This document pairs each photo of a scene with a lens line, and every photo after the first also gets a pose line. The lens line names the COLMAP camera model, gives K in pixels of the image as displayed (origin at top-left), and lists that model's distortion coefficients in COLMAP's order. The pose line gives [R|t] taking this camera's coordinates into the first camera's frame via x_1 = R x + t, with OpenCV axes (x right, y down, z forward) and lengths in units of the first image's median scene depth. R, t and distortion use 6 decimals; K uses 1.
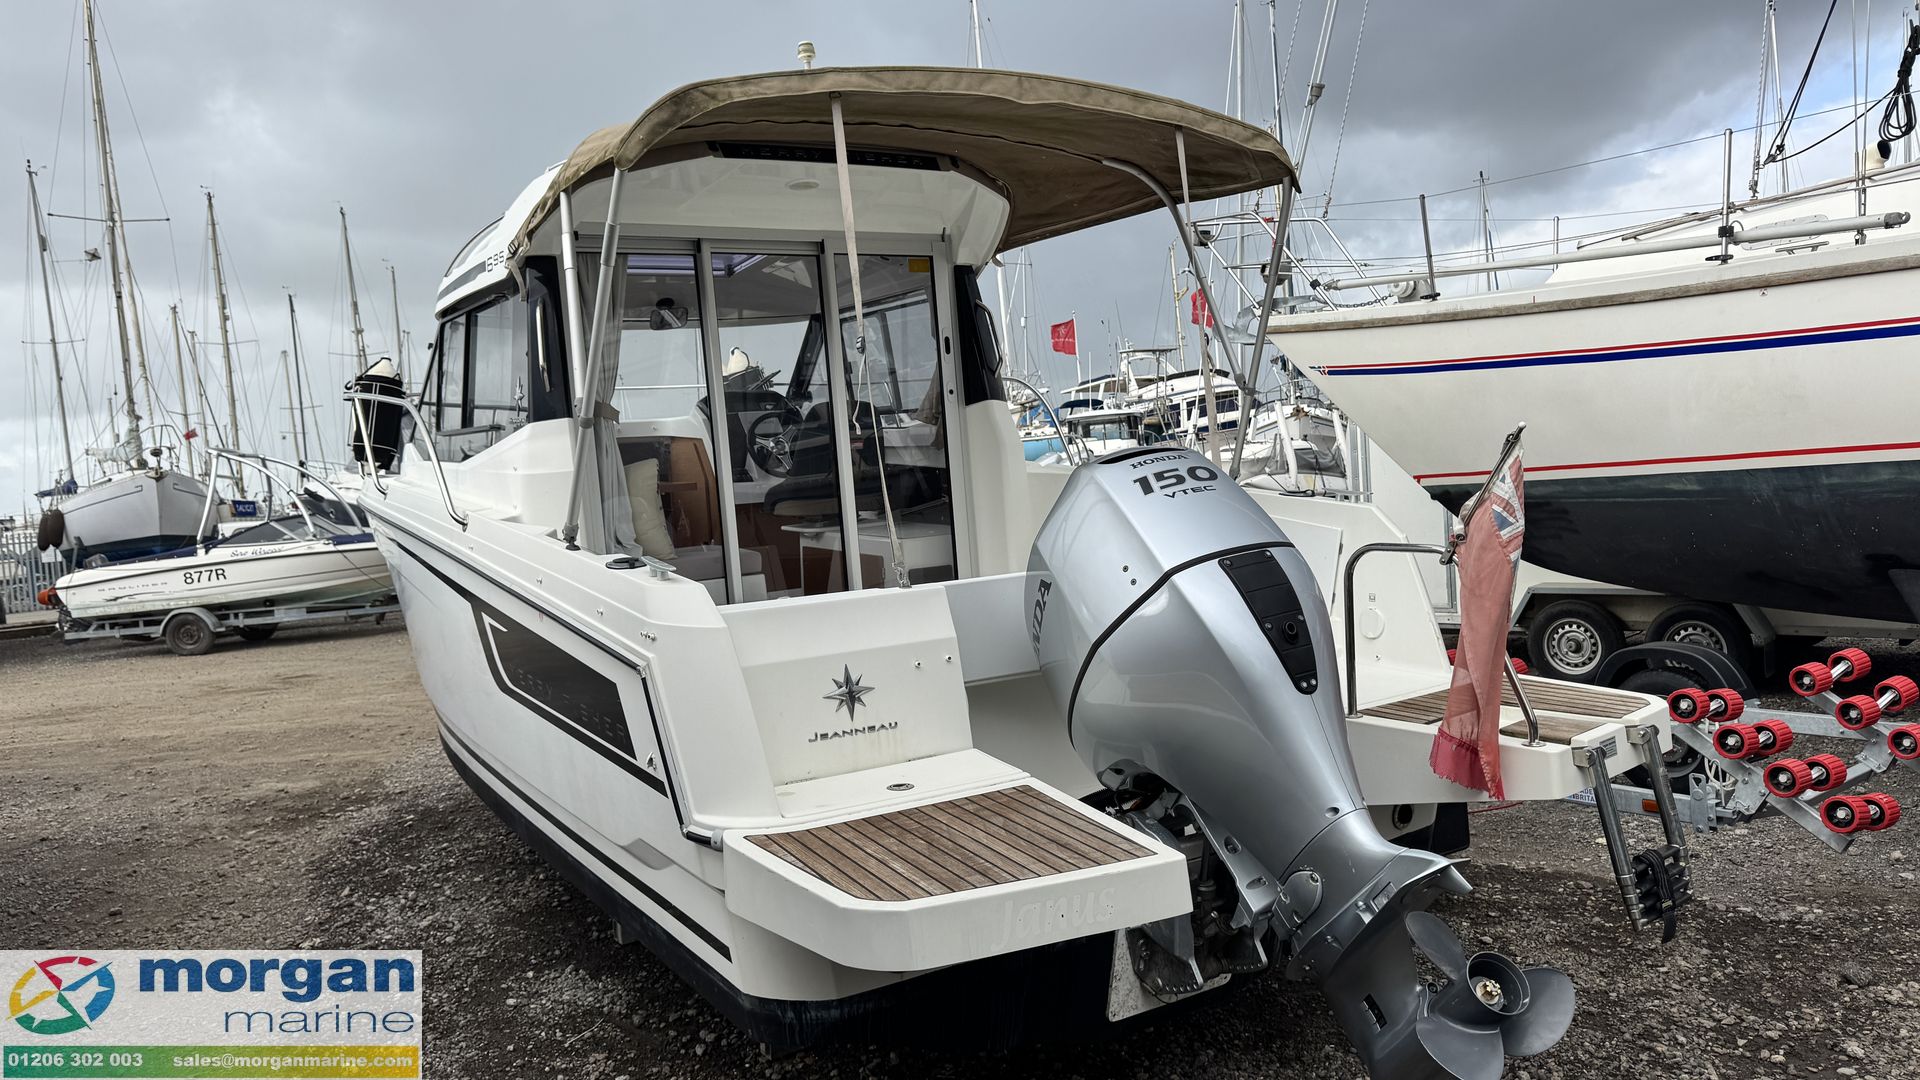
lens RADIAL K [[1360.3, 0, 961.3], [0, 1360.3, 554.6], [0, 0, 1]] dist [0.068745, -0.067708]
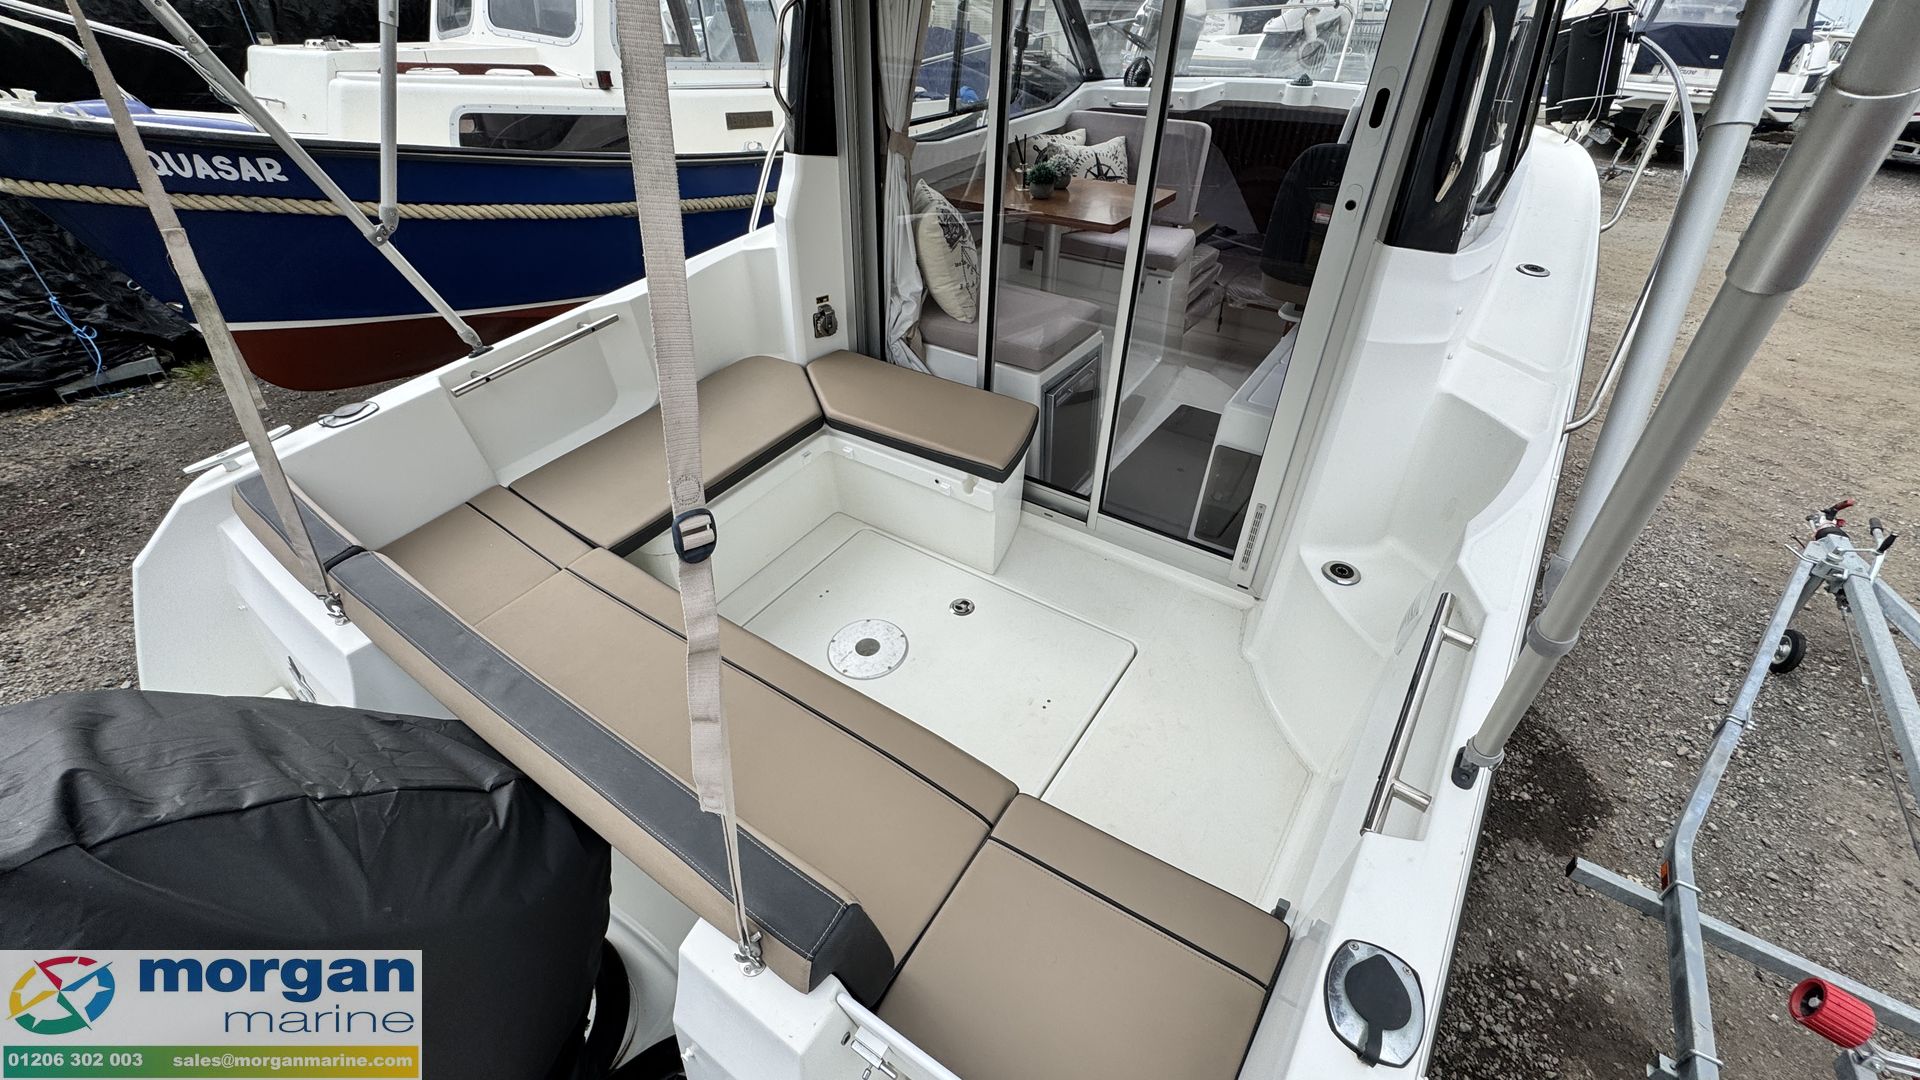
lens RADIAL K [[771.2, 0, 957.0], [0, 771.2, 540.0], [0, 0, 1]] dist [-0.004139, -0.000111]
pose [[0.411123, 0.589821, -0.695046, 0.222012], [-0.109529, 0.788901, 0.604680, -0.183742], [0.904976, -0.172470, 0.388938, 0.716456]]
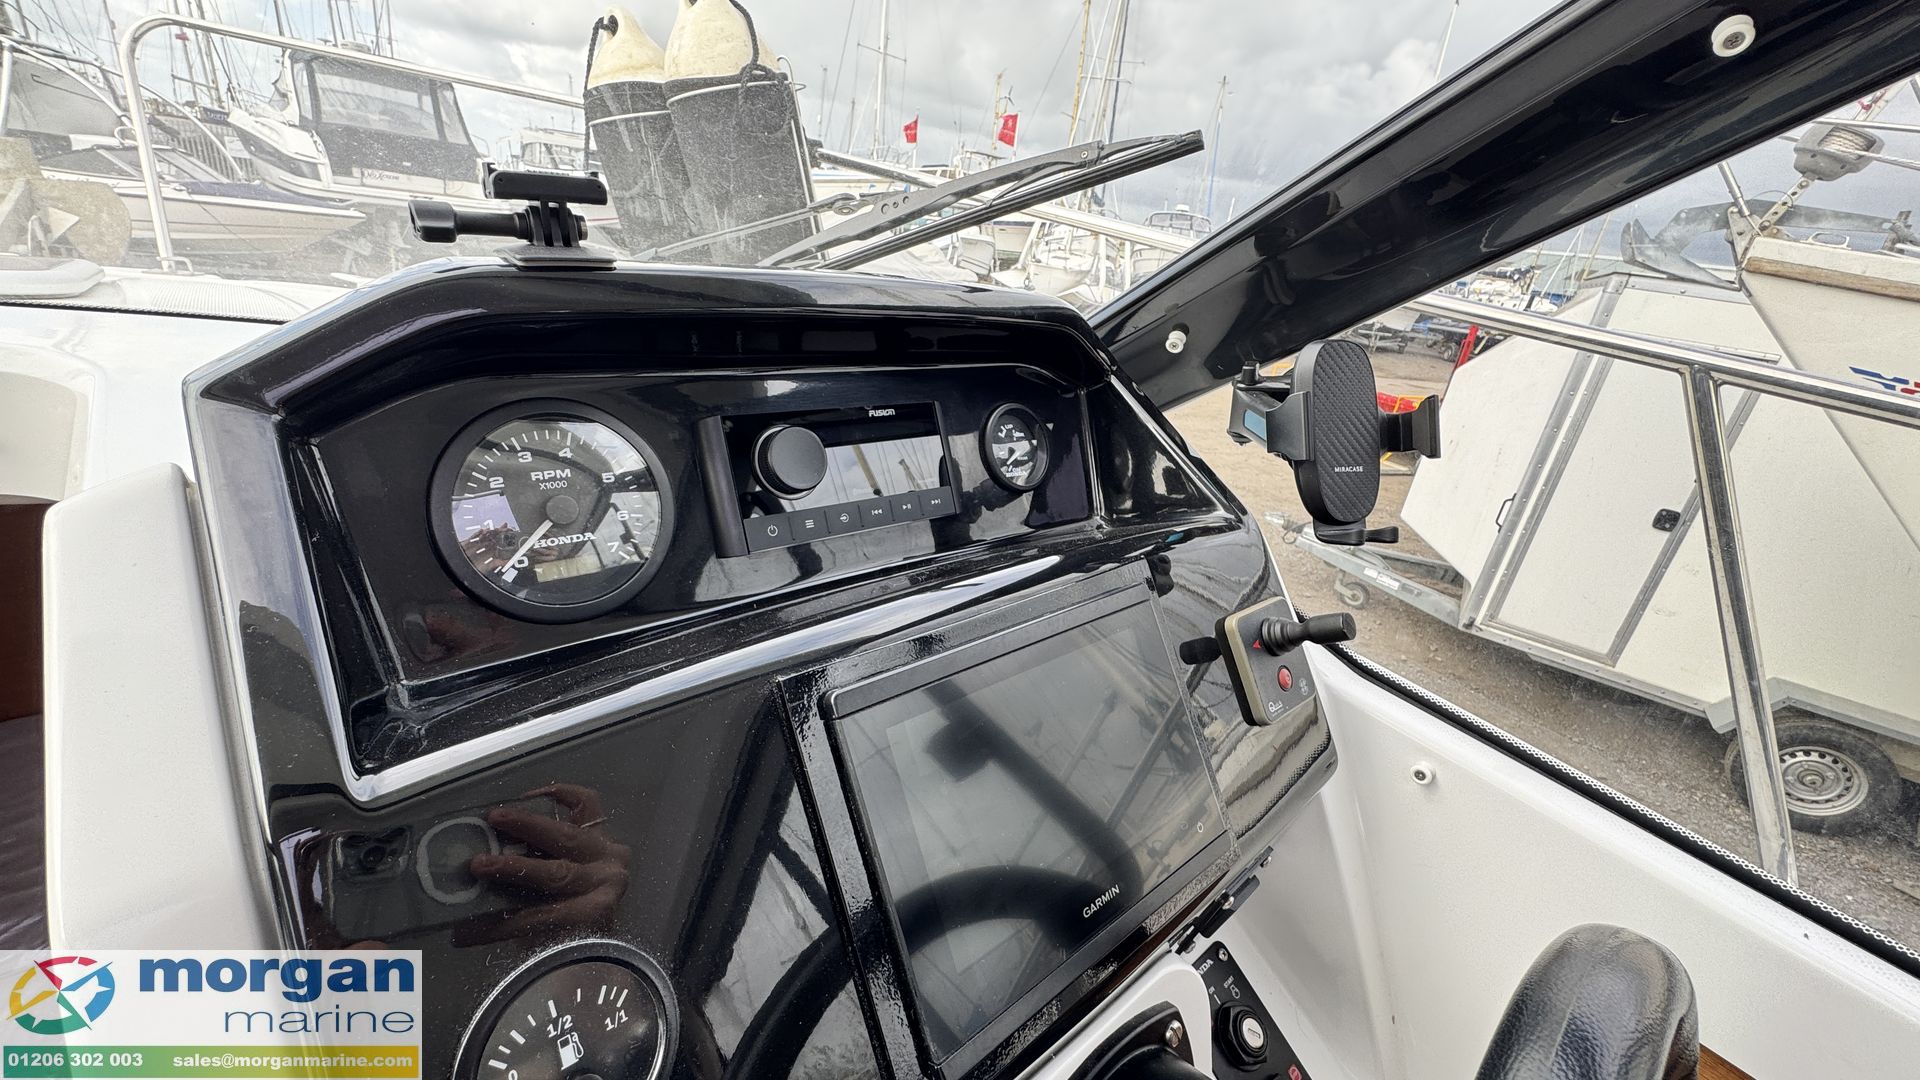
lens RADIAL K [[764.1, 0, 960.6], [0, 764.1, 537.8], [0, 0, 1]] dist [-0.004719, 0.000027]
pose [[0.961718, 0.118039, 0.247315, -0.212086], [-0.193220, 0.932049, 0.306514, -0.157791], [-0.194330, -0.342566, 0.919176, 1.222257]]
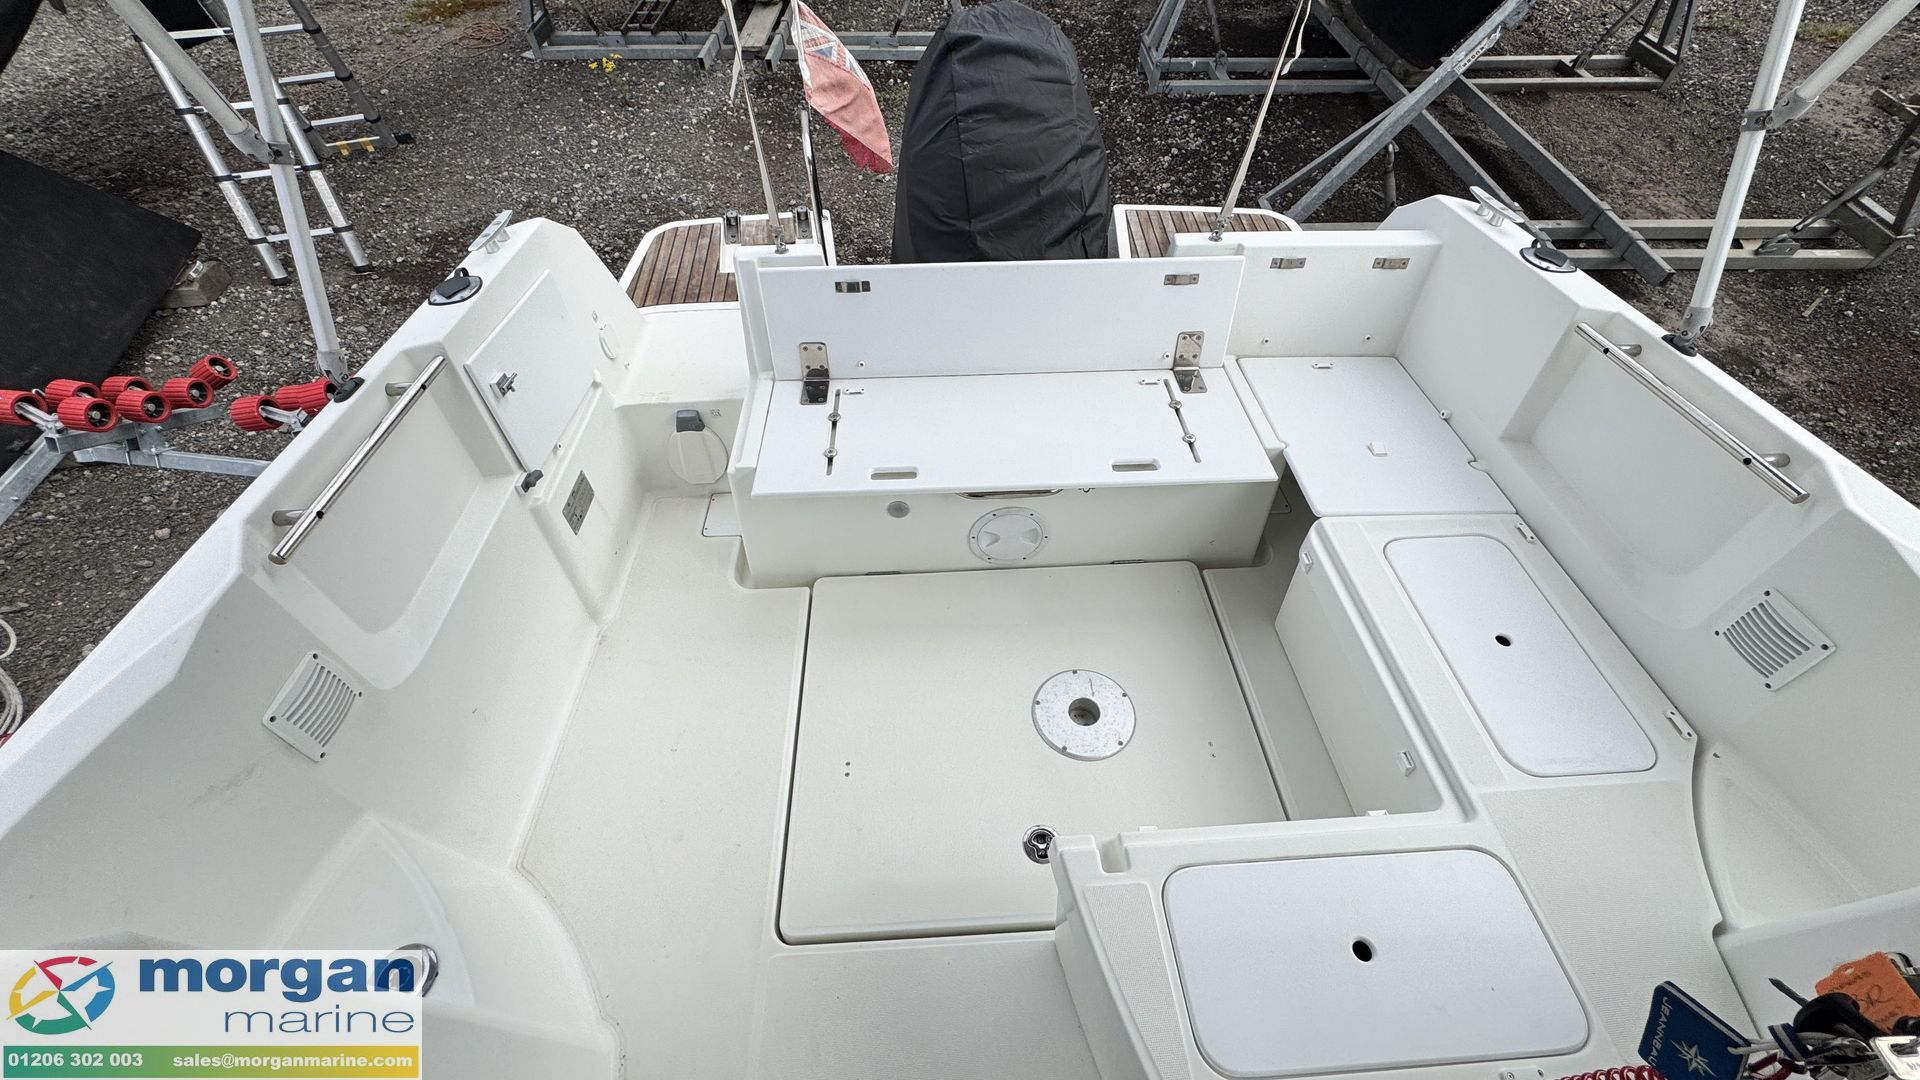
lens RADIAL K [[764.1, 0, 960.6], [0, 764.1, 537.8], [0, 0, 1]] dist [-0.004719, 0.000027]
pose [[-0.883341, -0.315813, 0.346368, -0.086843], [0.094348, 0.604029, 0.791358, -0.186321], [-0.459137, 0.731718, -0.503767, 0.950614]]
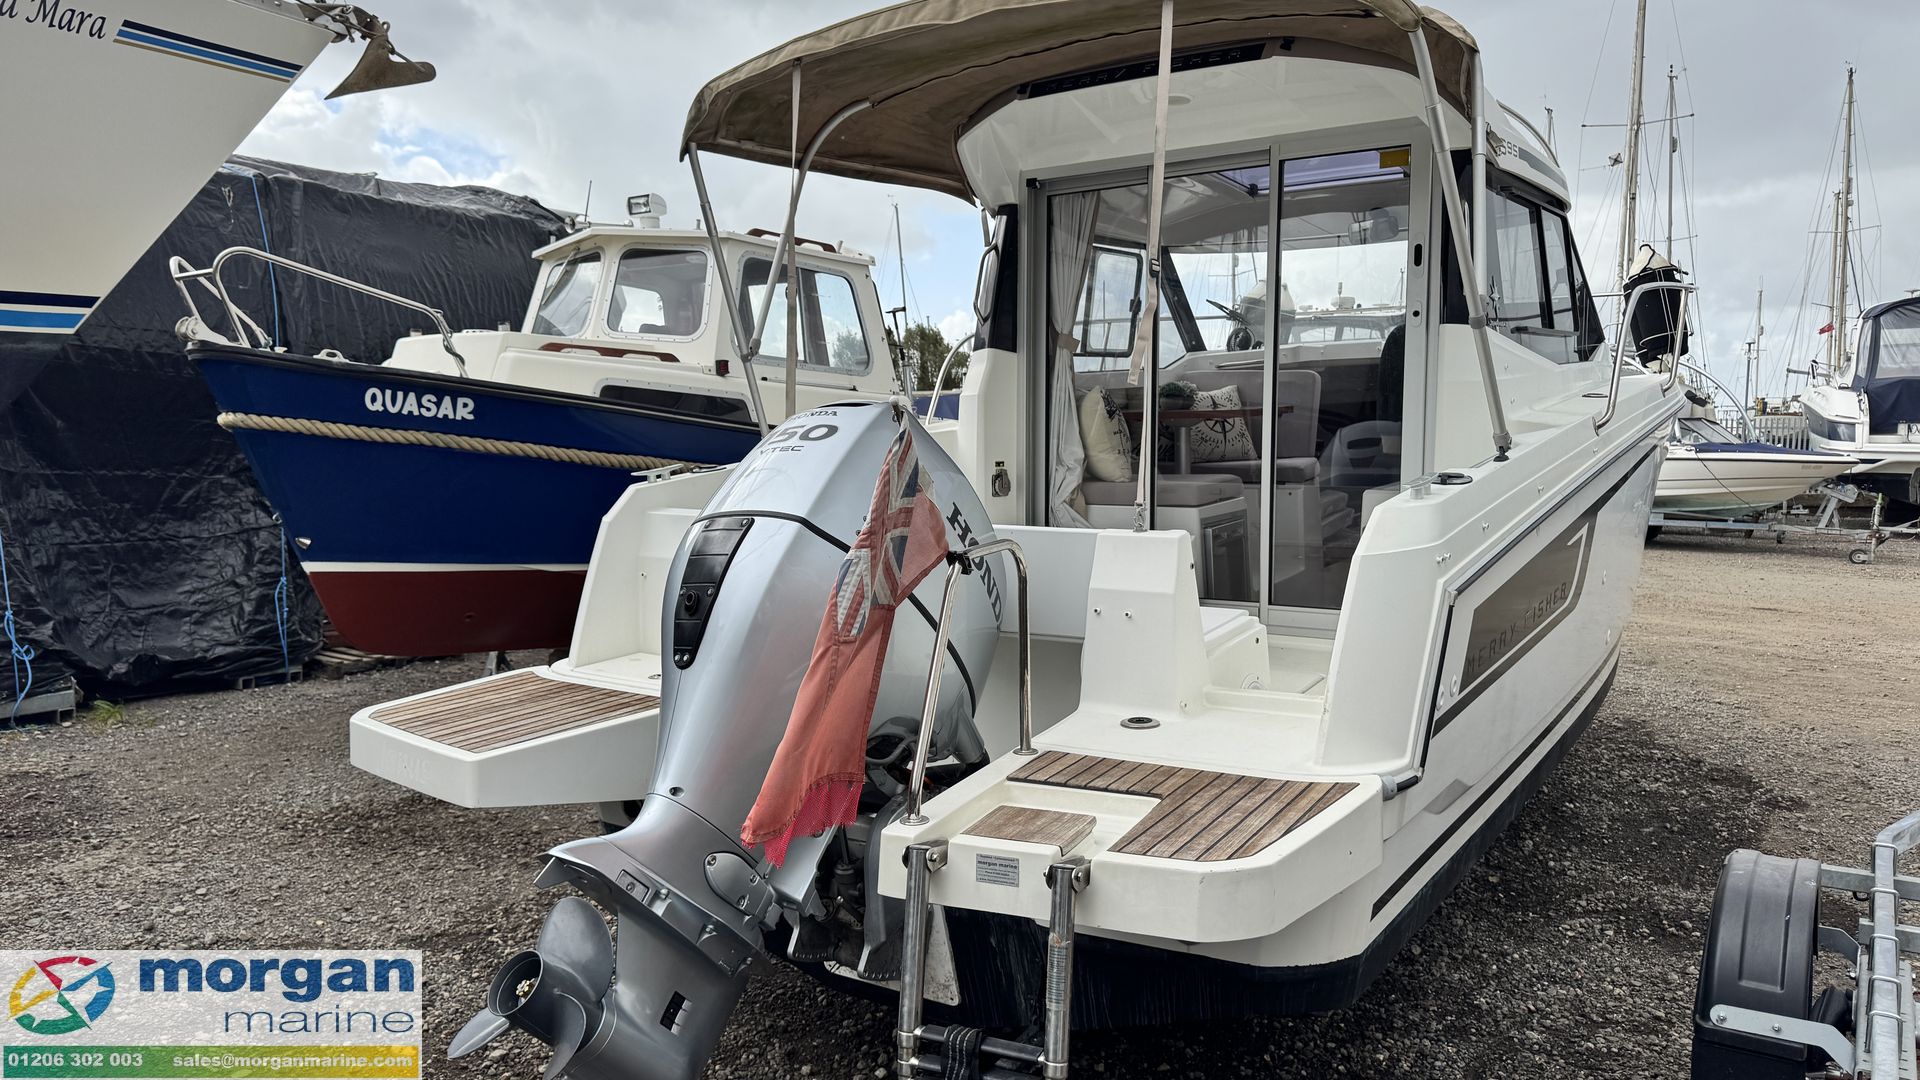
lens RADIAL K [[1360.3, 0, 961.3], [0, 1360.3, 554.6], [0, 0, 1]] dist [0.068745, -0.067708]
pose [[0.434967, 0.153627, -0.887244, 0.624261], [-0.083655, 0.987971, 0.130056, -0.062982], [0.896552, 0.017652, 0.442587, 0.400403]]
